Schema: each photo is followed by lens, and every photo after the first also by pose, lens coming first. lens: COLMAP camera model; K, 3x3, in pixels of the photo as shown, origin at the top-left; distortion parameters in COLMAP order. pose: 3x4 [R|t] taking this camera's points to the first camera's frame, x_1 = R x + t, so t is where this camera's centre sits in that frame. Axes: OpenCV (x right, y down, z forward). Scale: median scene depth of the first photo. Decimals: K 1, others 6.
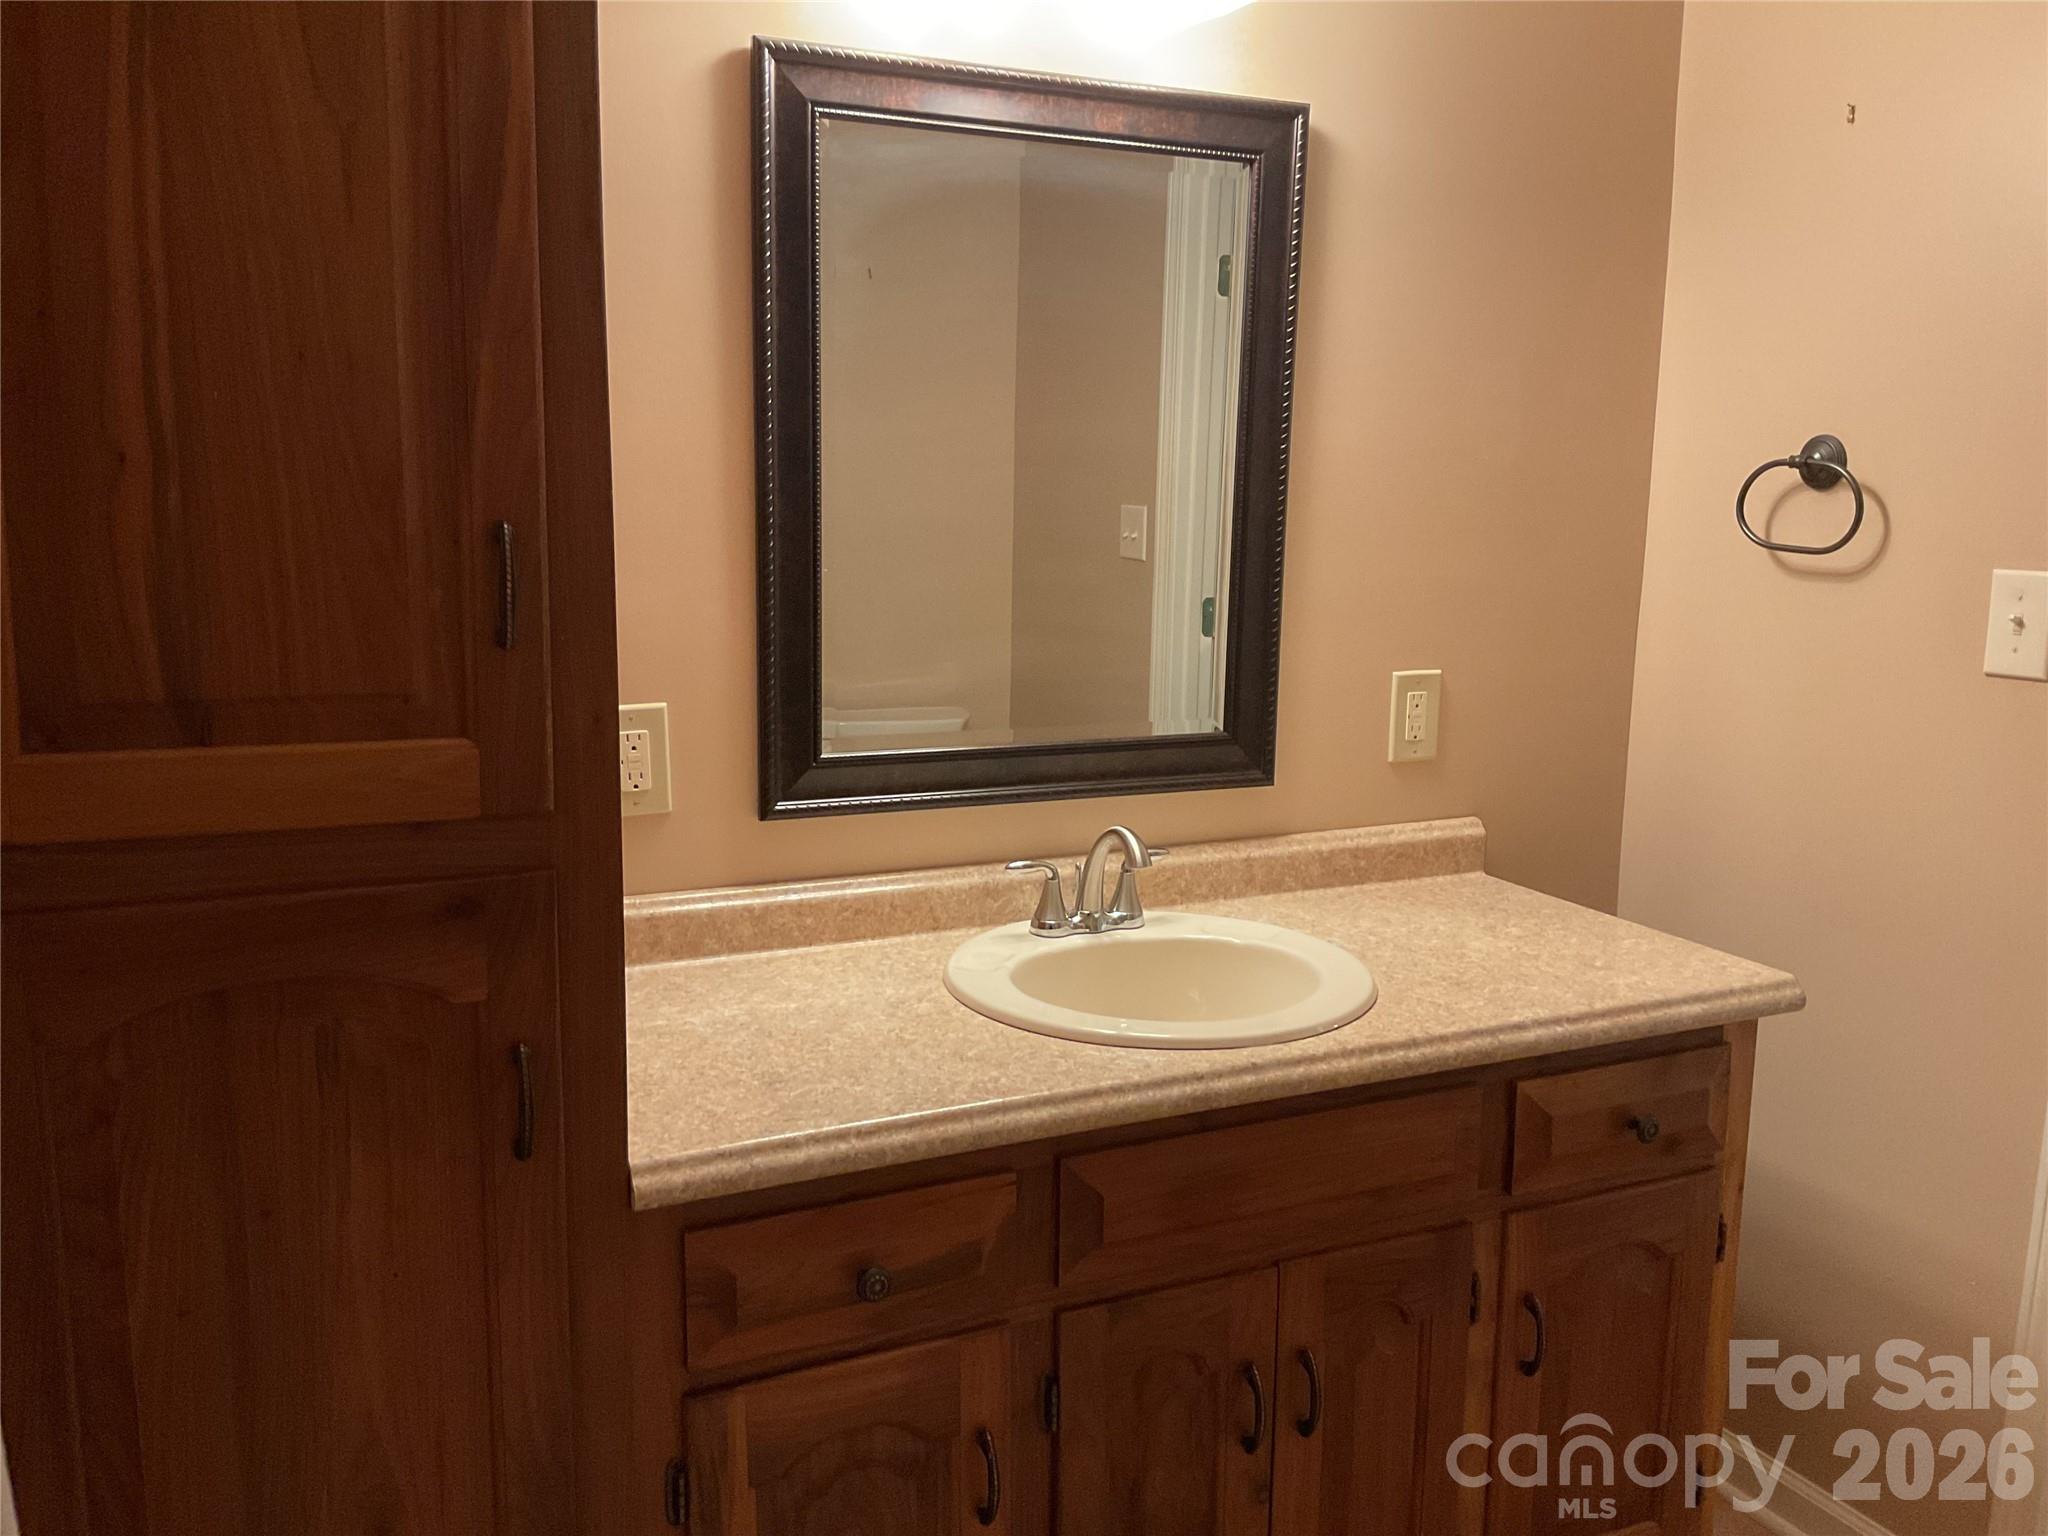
lens RADIAL K [[1696.0, 0, 1024.0], [0, 1696.0, 768.0], [0, 0, 1]] dist [0.128575, -0.243946]
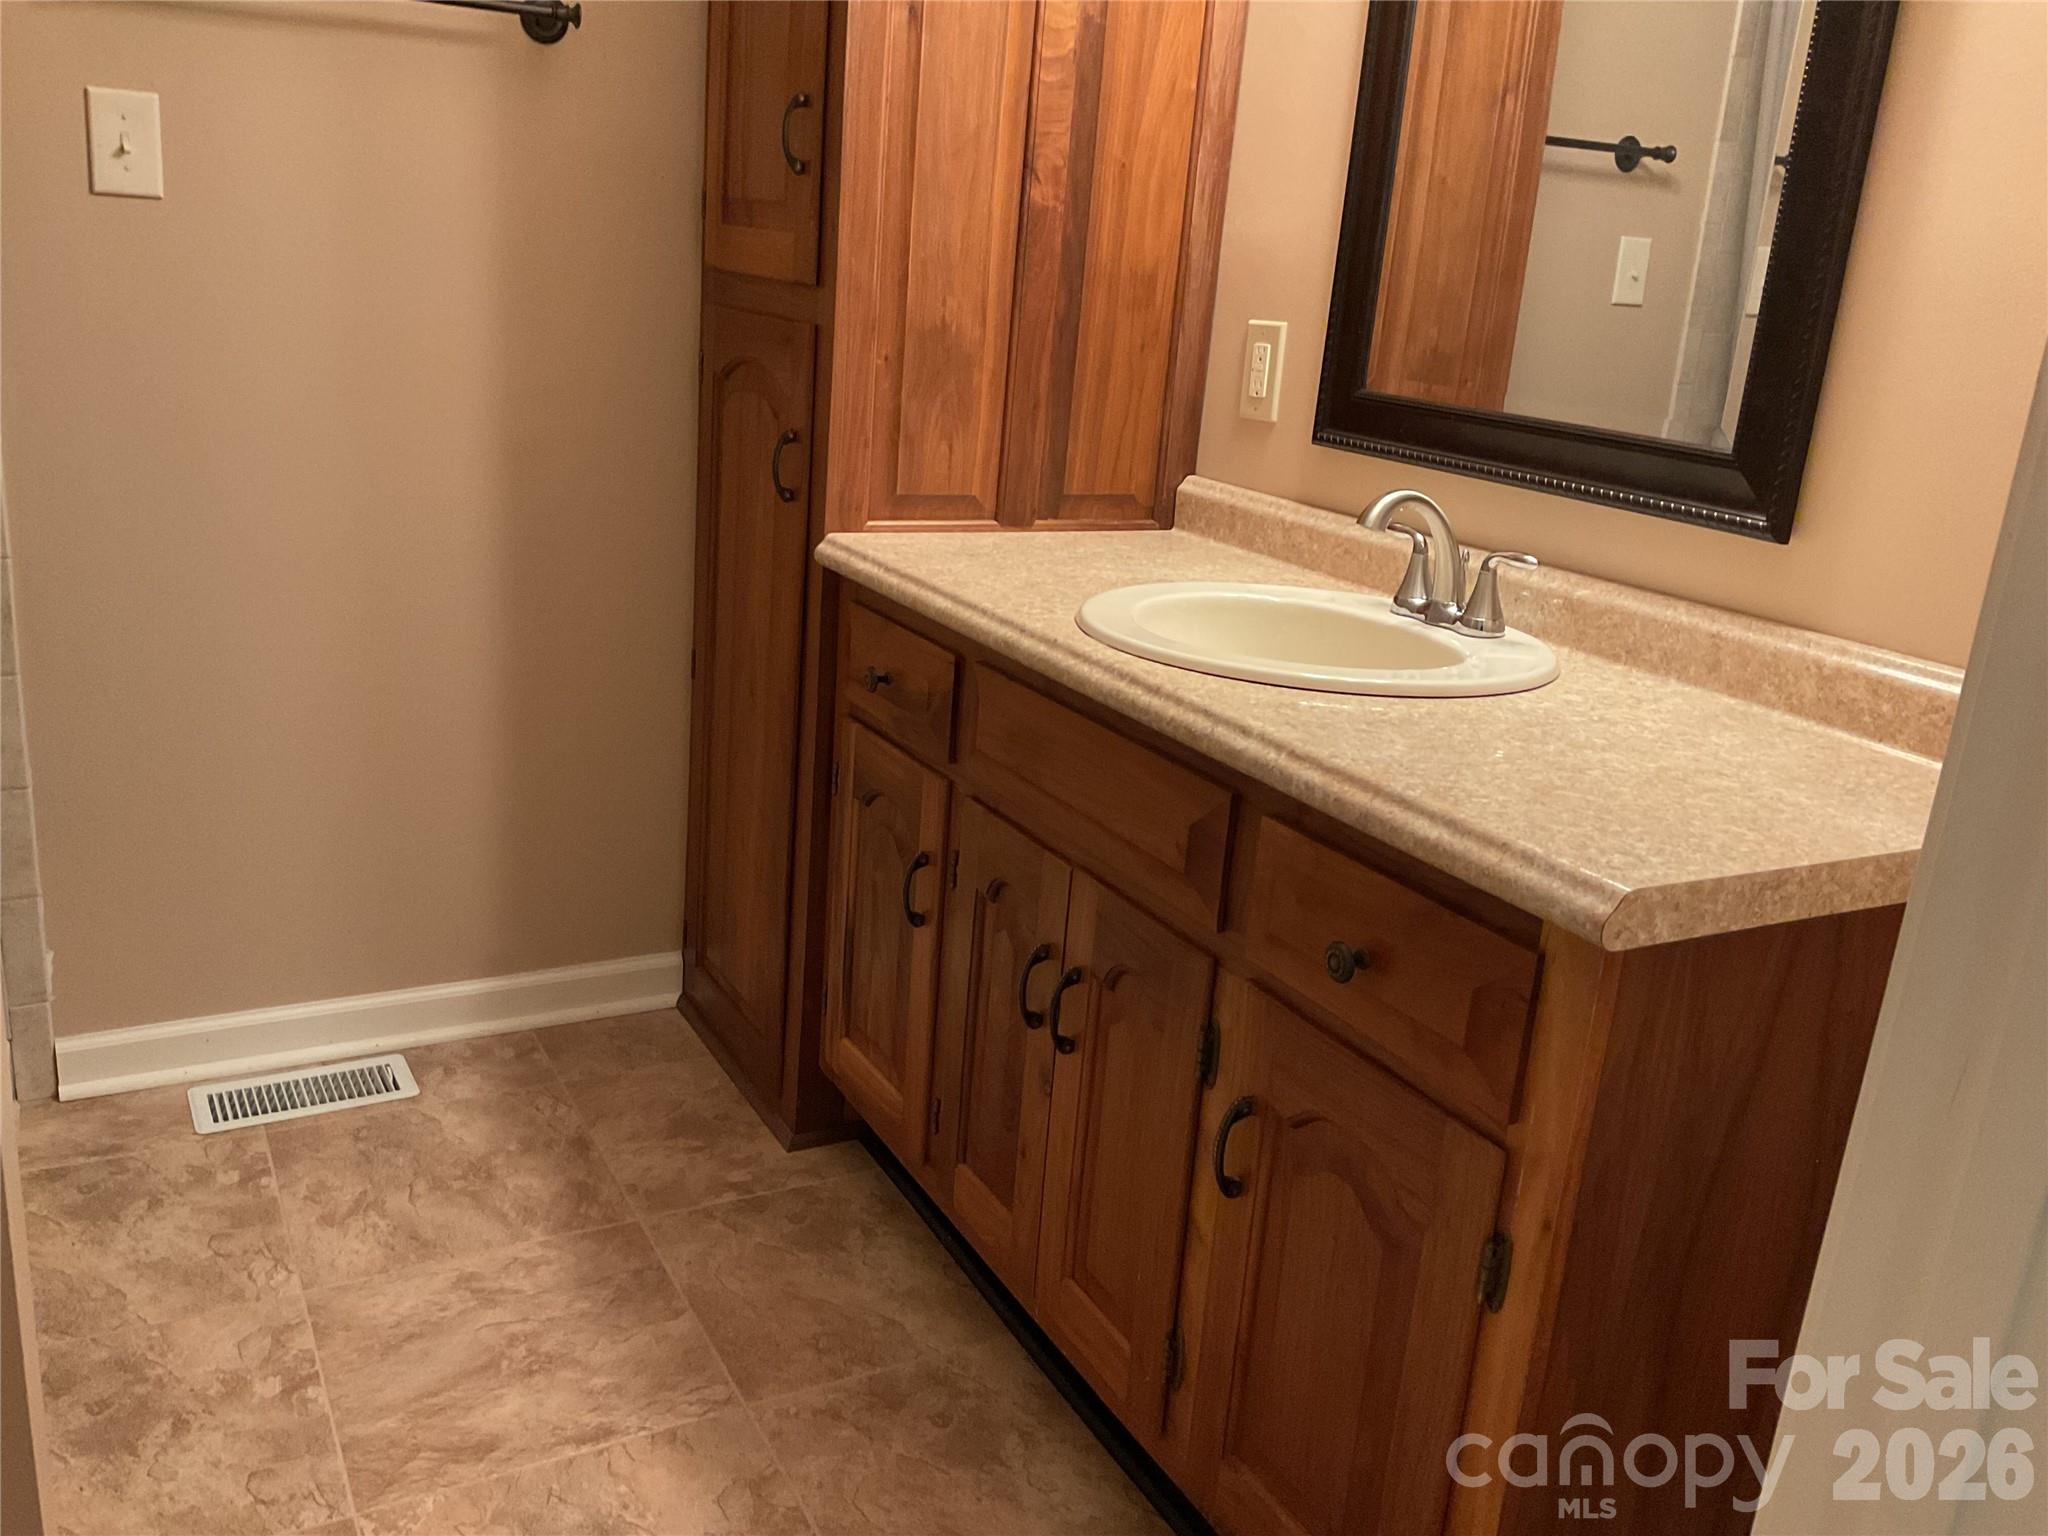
lens RADIAL K [[1696.0, 0, 1024.0], [0, 1696.0, 768.0], [0, 0, 1]] dist [0.128575, -0.243946]
pose [[0.054275, 0.272959, -0.960493, 0.922979], [-0.250550, 0.934861, 0.251516, -0.003915], [0.966581, 0.227000, 0.119129, 0.720631]]
